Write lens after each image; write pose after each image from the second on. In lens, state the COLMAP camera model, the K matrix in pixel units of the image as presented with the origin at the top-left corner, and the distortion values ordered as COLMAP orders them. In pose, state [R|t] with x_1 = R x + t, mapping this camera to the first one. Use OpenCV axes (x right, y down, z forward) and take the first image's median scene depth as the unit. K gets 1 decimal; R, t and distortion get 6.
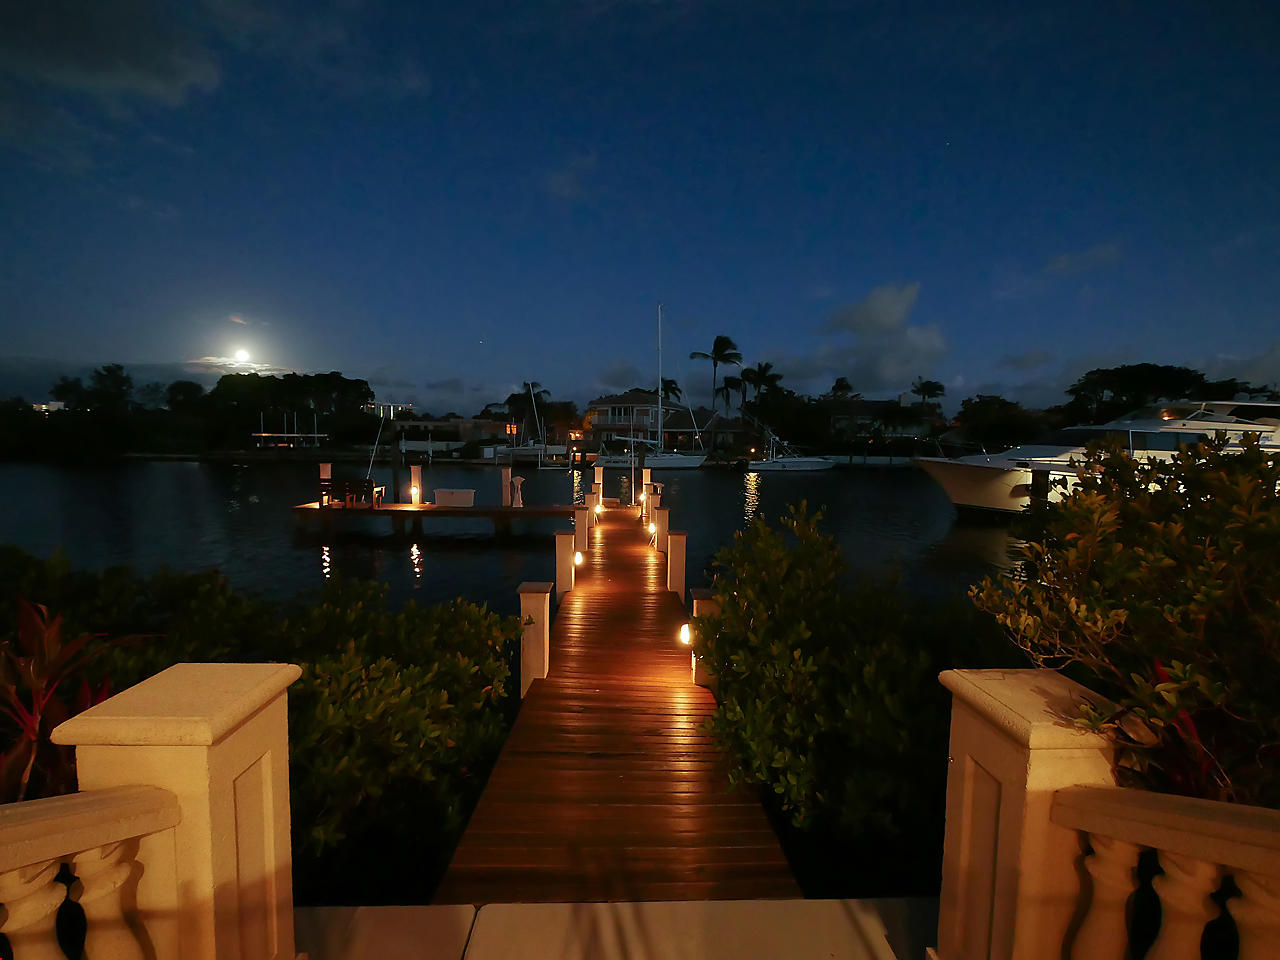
lens RADIAL K [[545.9, 0, 634.4], [0, 545.9, 497.1], [0, 0, 1]] dist [-0.006661, 0.001807]
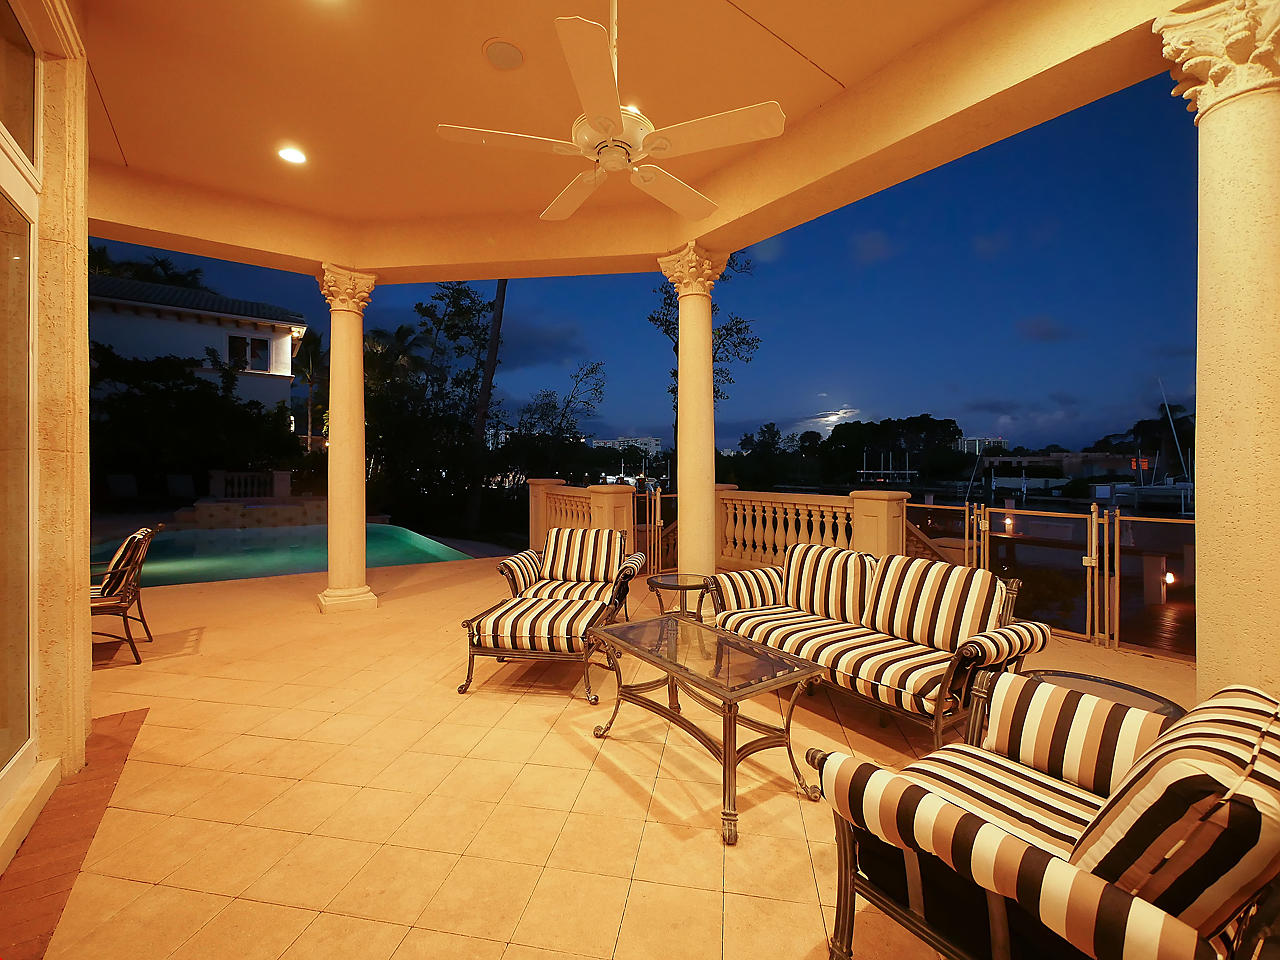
lens RADIAL K [[545.9, 0, 630.5], [0, 545.9, 464.1], [0, 0, 1]] dist [-0.006661, 0.001807]
pose [[0.555613, -0.015117, -0.831303, 0.031693], [-0.090032, 0.992862, -0.078228, 0.009077], [0.826552, 0.118308, 0.550286, -0.087251]]
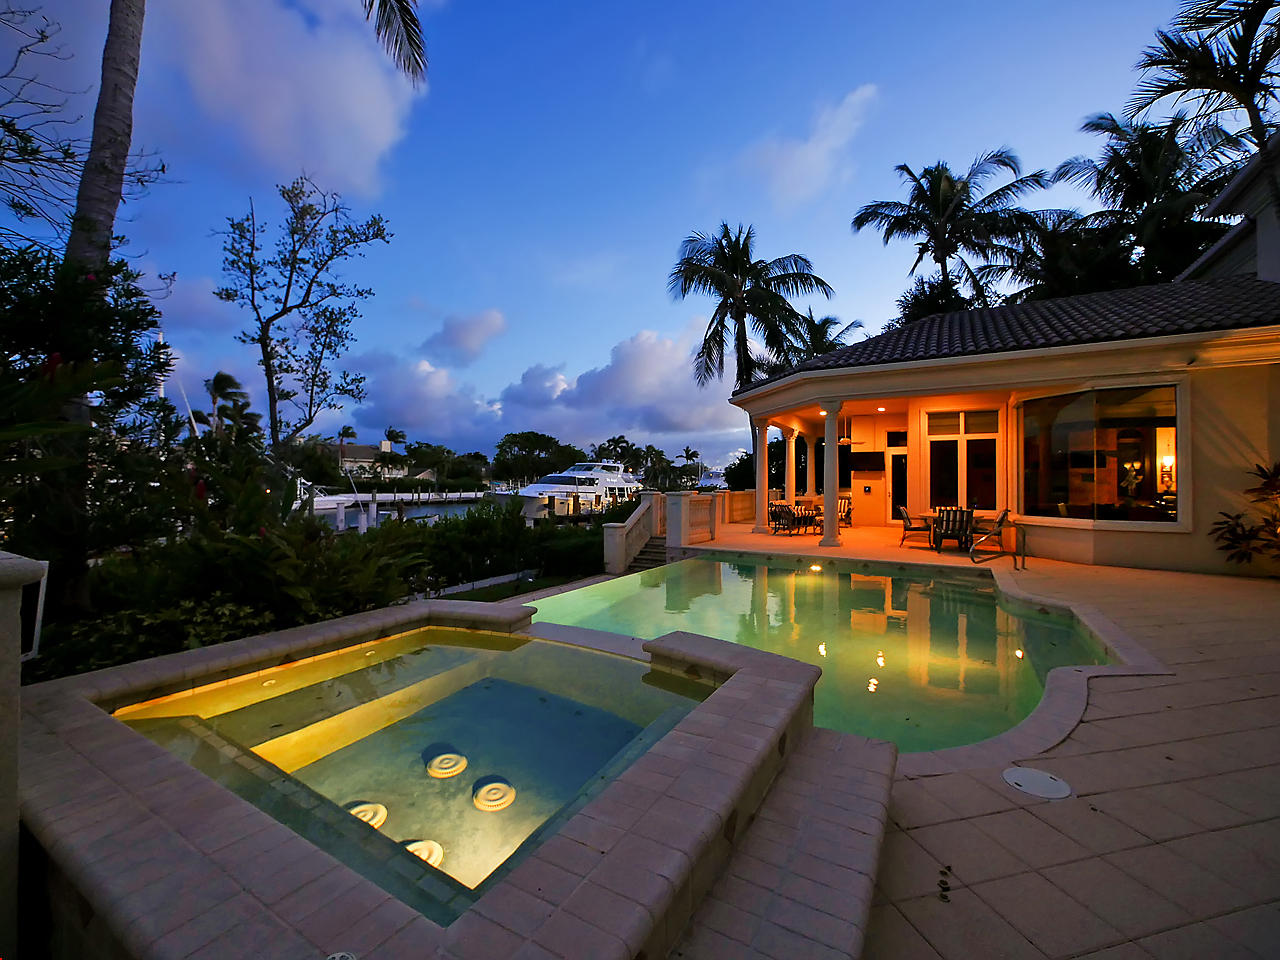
lens RADIAL K [[545.9, 0, 636.0], [0, 545.9, 488.5], [0, 0, 1]] dist [-0.006661, 0.001807]
pose [[0.542898, -0.019031, 0.839583, -0.258679], [0.090274, 0.995273, -0.035813, 0.008378], [-0.834933, 0.095235, 0.542050, -0.121492]]
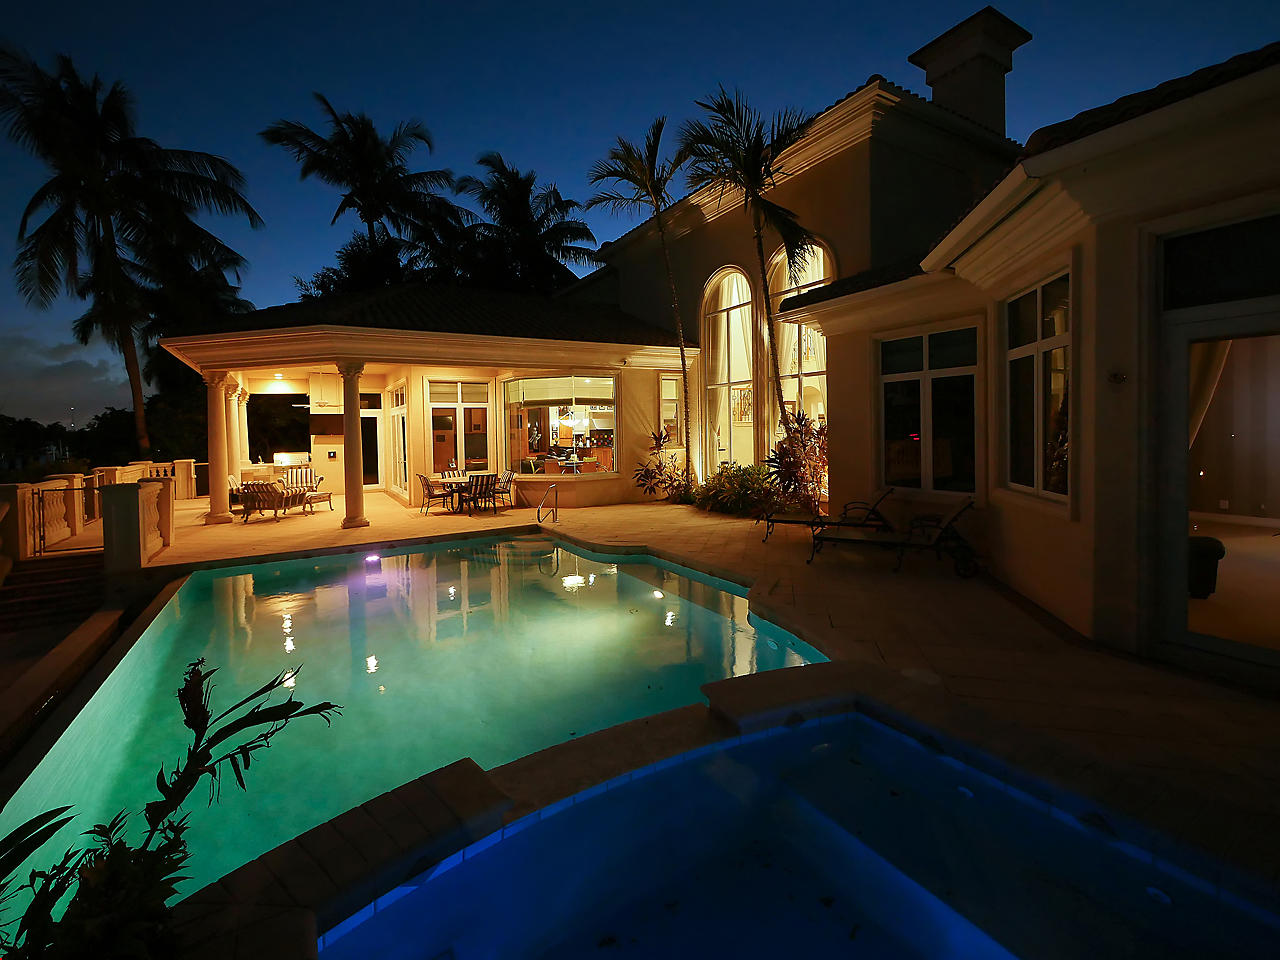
lens RADIAL K [[545.9, 0, 639.7], [0, 545.9, 446.4], [0, 0, 1]] dist [-0.006661, 0.001807]
pose [[-0.476856, -0.027678, 0.878546, -0.248150], [0.110580, 0.989674, 0.091199, -0.002656], [-0.871998, 0.140638, -0.468871, -0.072279]]
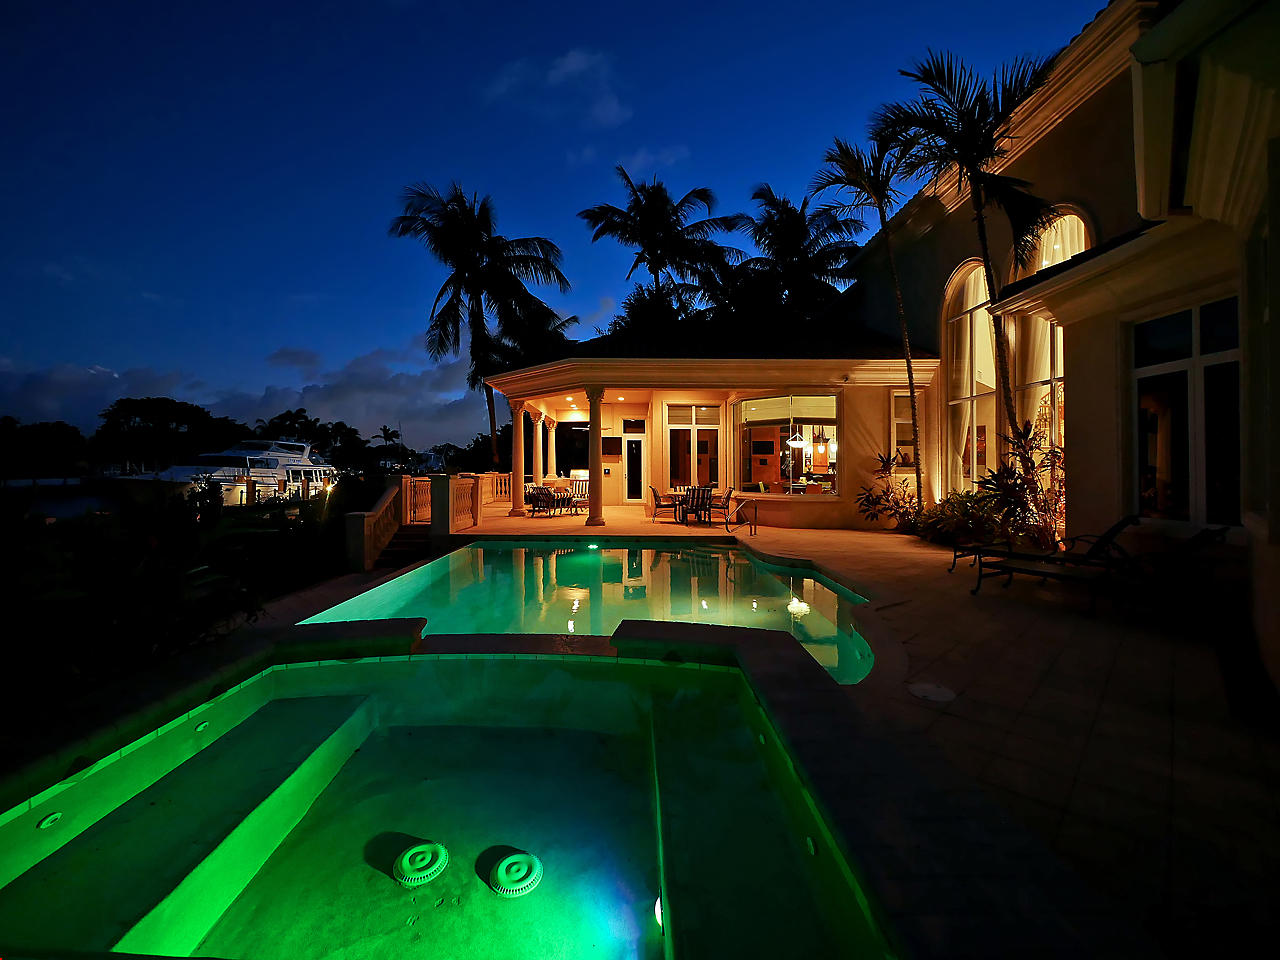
lens RADIAL K [[545.9, 0, 642.5], [0, 545.9, 471.9], [0, 0, 1]] dist [-0.006661, 0.001807]
pose [[0.031719, -0.021037, 0.999275, -0.261682], [0.099600, 0.994869, 0.017782, 0.006240], [-0.994522, 0.098964, 0.033651, -0.098244]]
